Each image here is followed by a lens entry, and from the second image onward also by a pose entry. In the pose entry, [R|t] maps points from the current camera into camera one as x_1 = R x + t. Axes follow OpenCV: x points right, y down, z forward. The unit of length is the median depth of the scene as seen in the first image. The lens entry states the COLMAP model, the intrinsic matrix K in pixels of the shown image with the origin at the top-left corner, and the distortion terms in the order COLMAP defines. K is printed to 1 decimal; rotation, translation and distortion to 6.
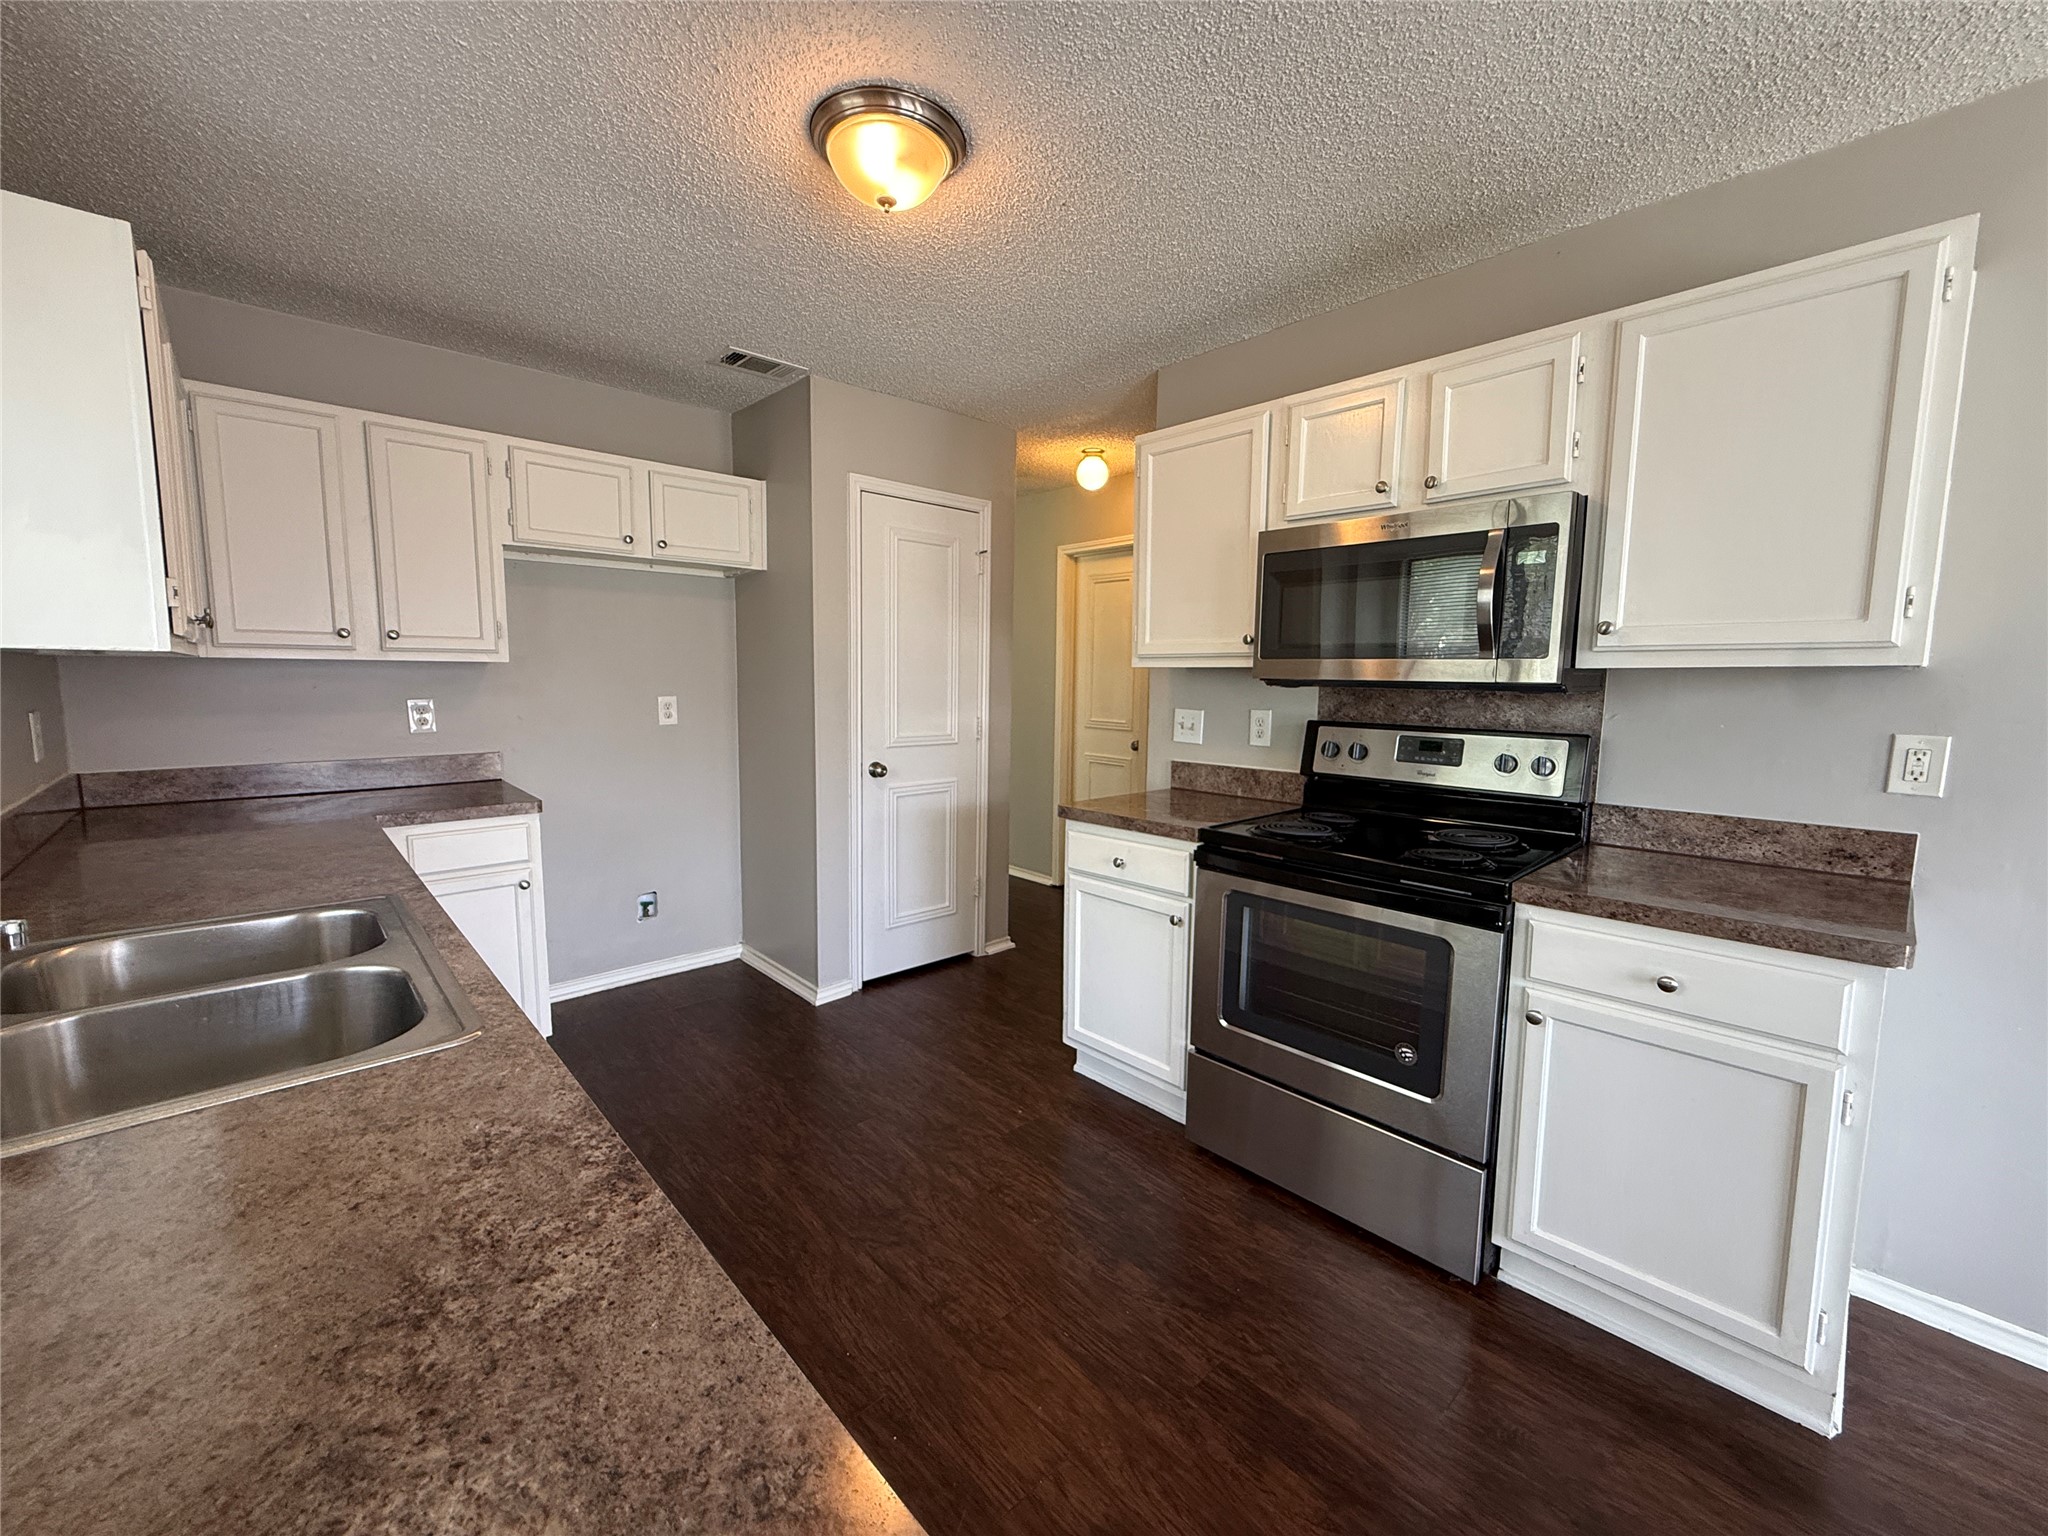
lens RADIAL K [[819.6, 0, 1021.9], [0, 819.6, 764.5], [0, 0, 1]] dist [0.000241, 0.000224]
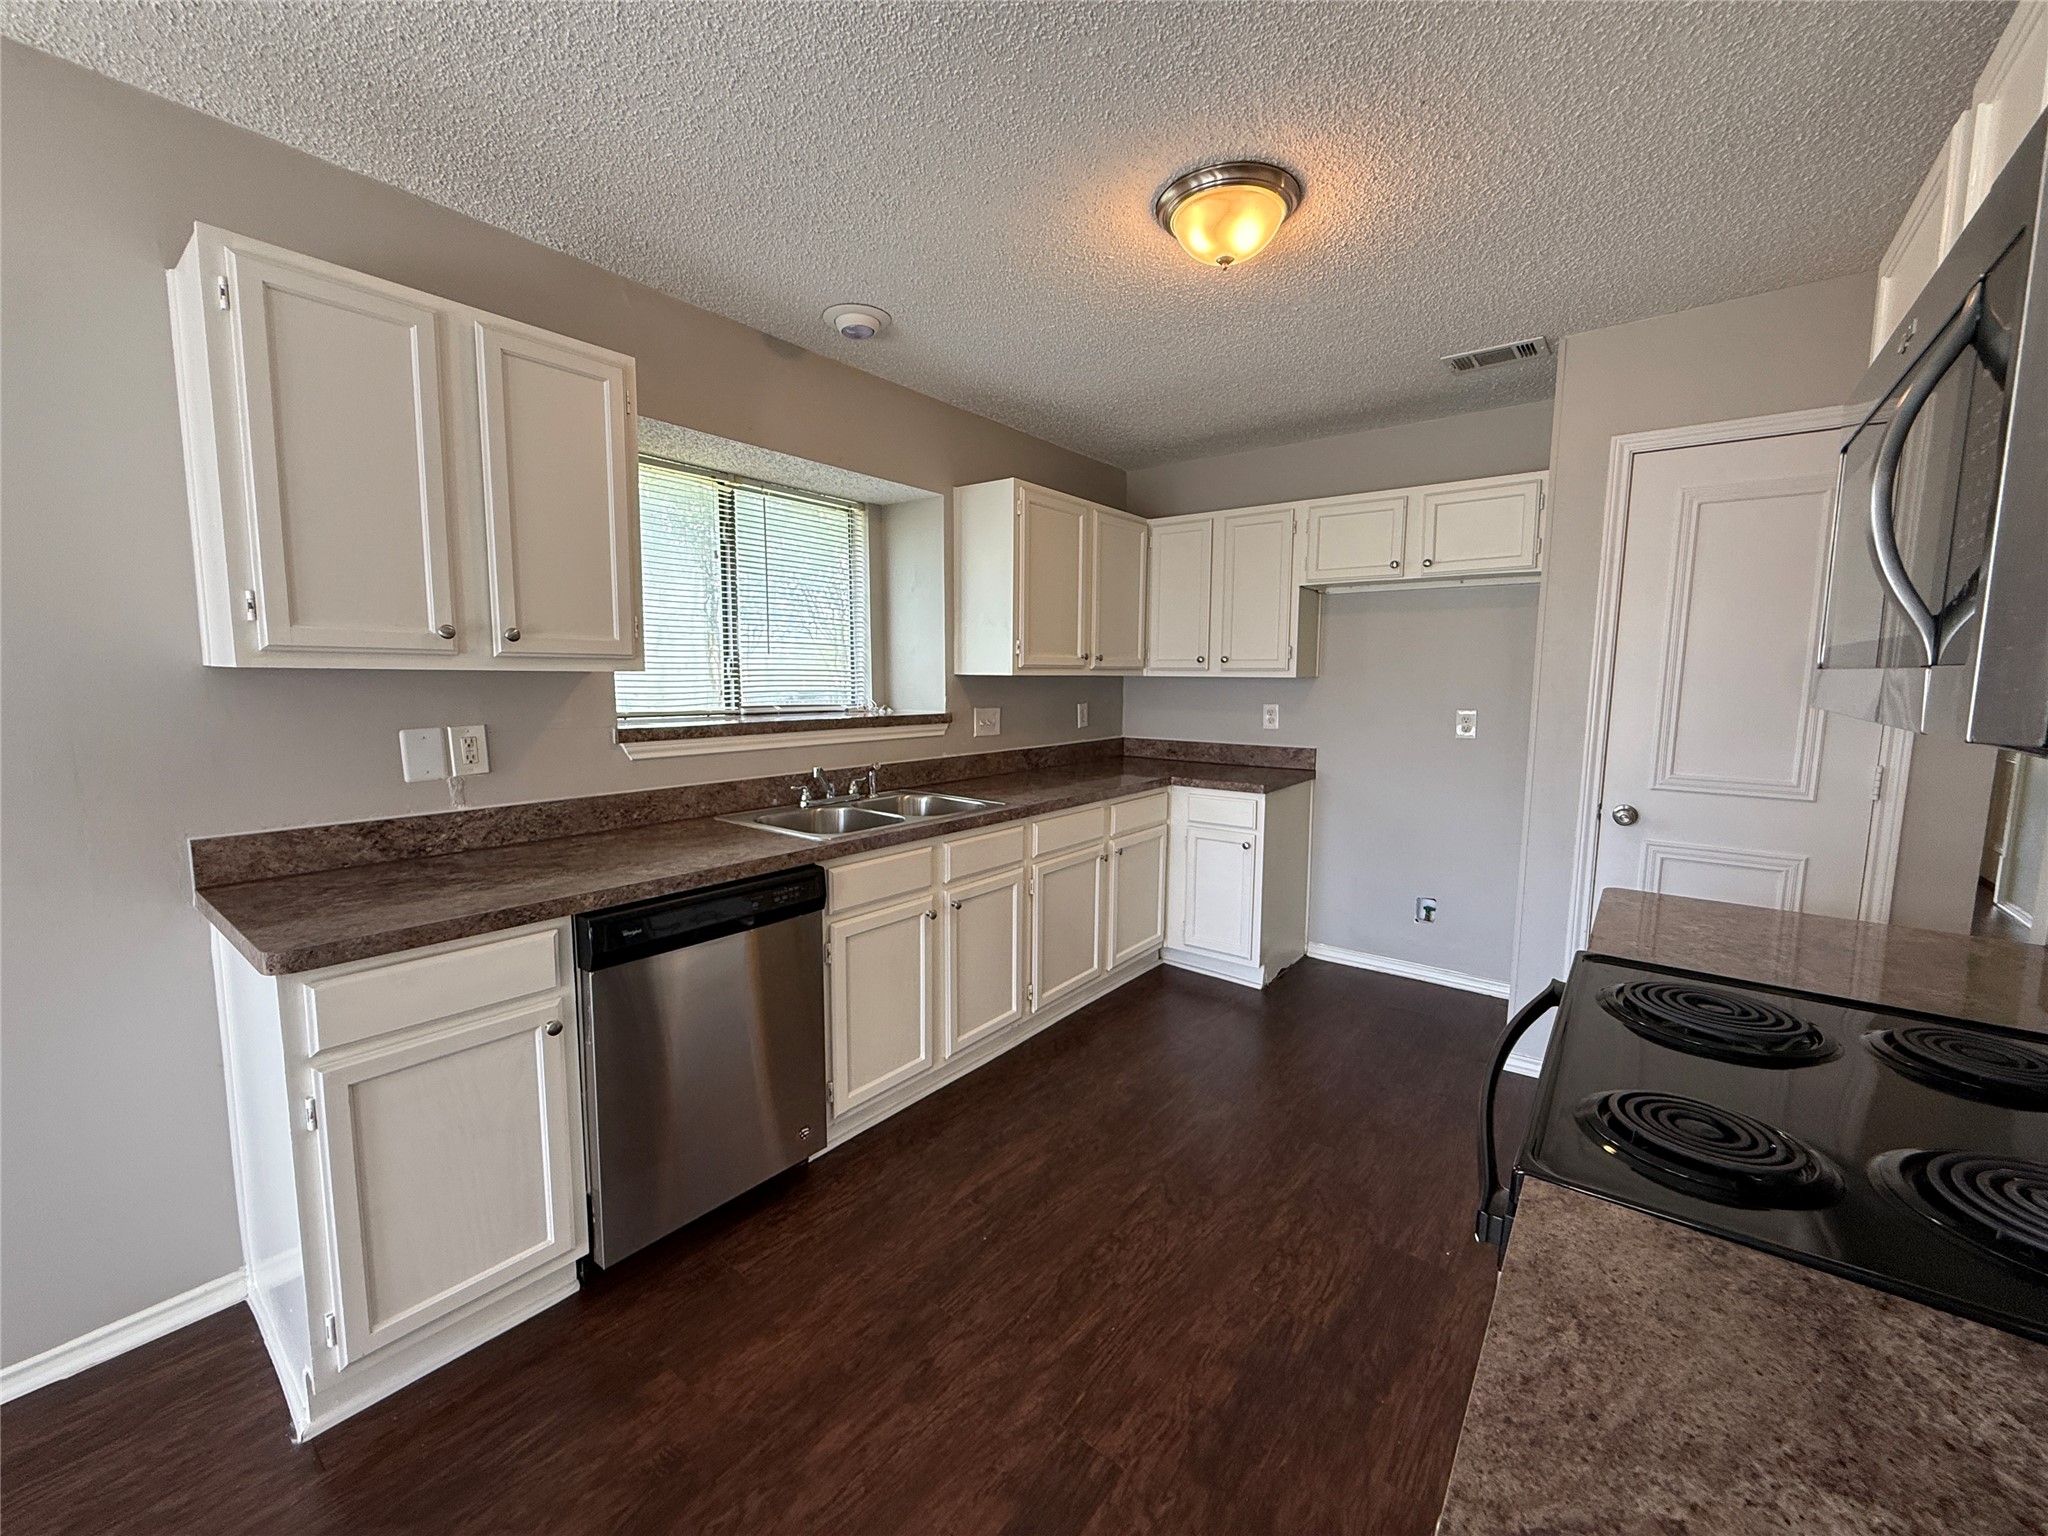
lens RADIAL K [[819.6, 0, 1021.9], [0, 819.6, 764.5], [0, 0, 1]] dist [0.000241, 0.000224]
pose [[0.161101, 0.099481, -0.981911, 0.530055], [-0.113020, 0.990221, 0.081780, -0.043231], [0.980445, 0.097801, 0.170770, 0.347674]]
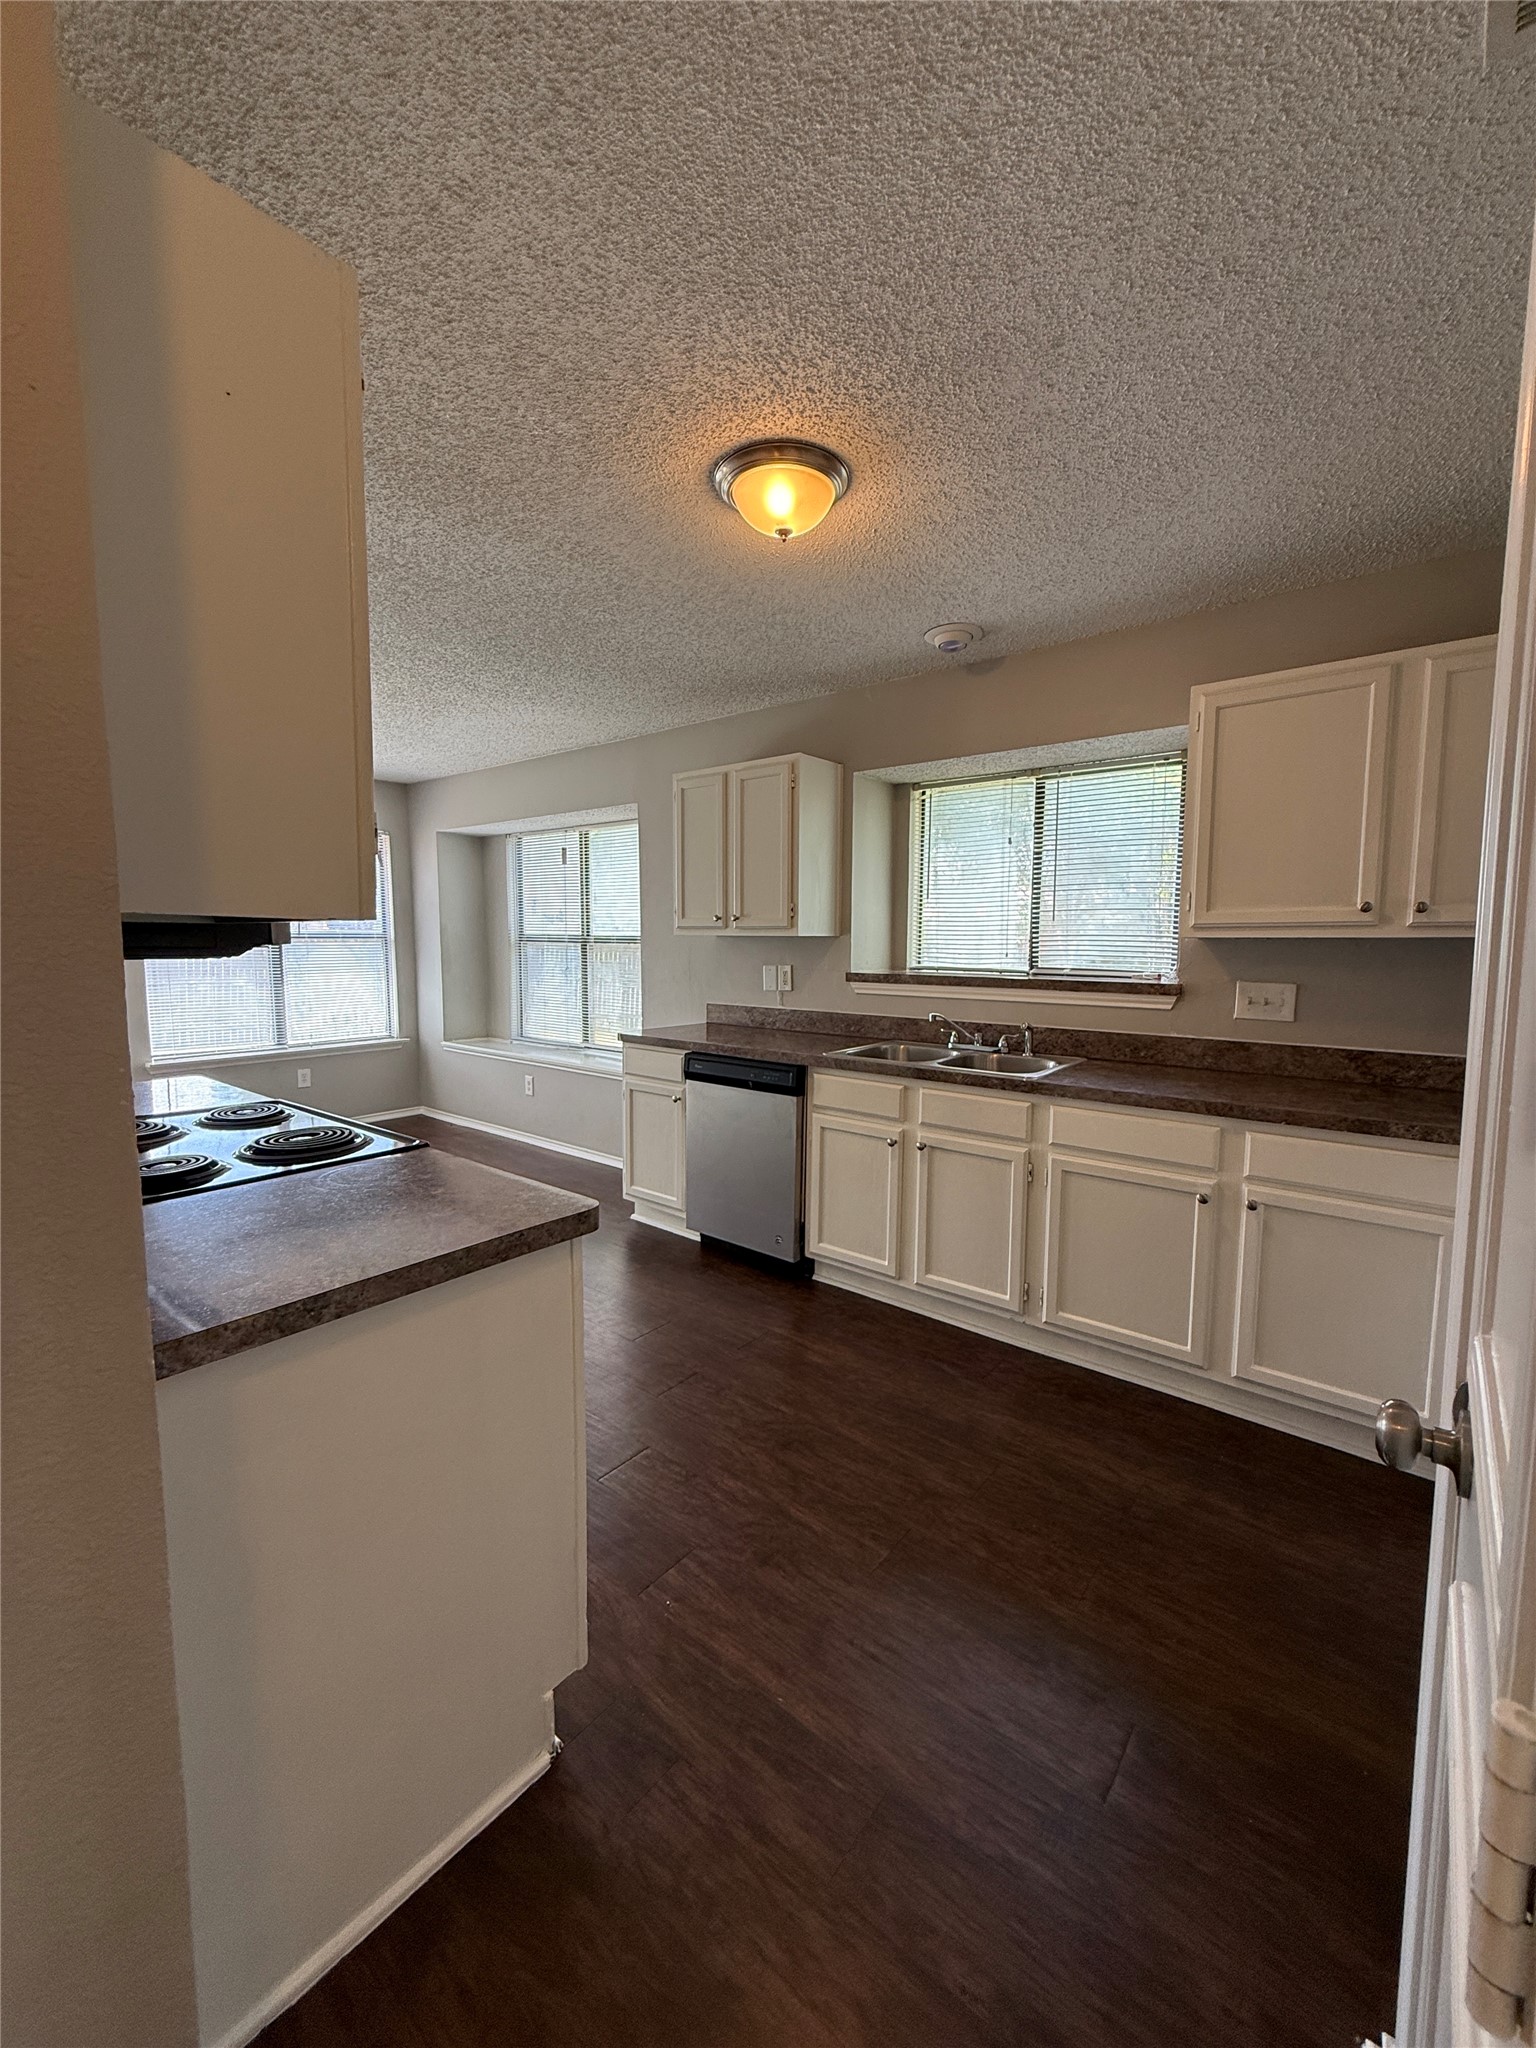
lens RADIAL K [[819.6, 0, 768.0], [0, 819.6, 1024.0], [0, 0, 1]] dist [0.000241, 0.000224]
pose [[-0.990379, -0.001527, -0.138376, 0.005730], [-0.030243, 0.978155, 0.205663, -0.142185], [0.135039, 0.207869, -0.968790, 1.275275]]
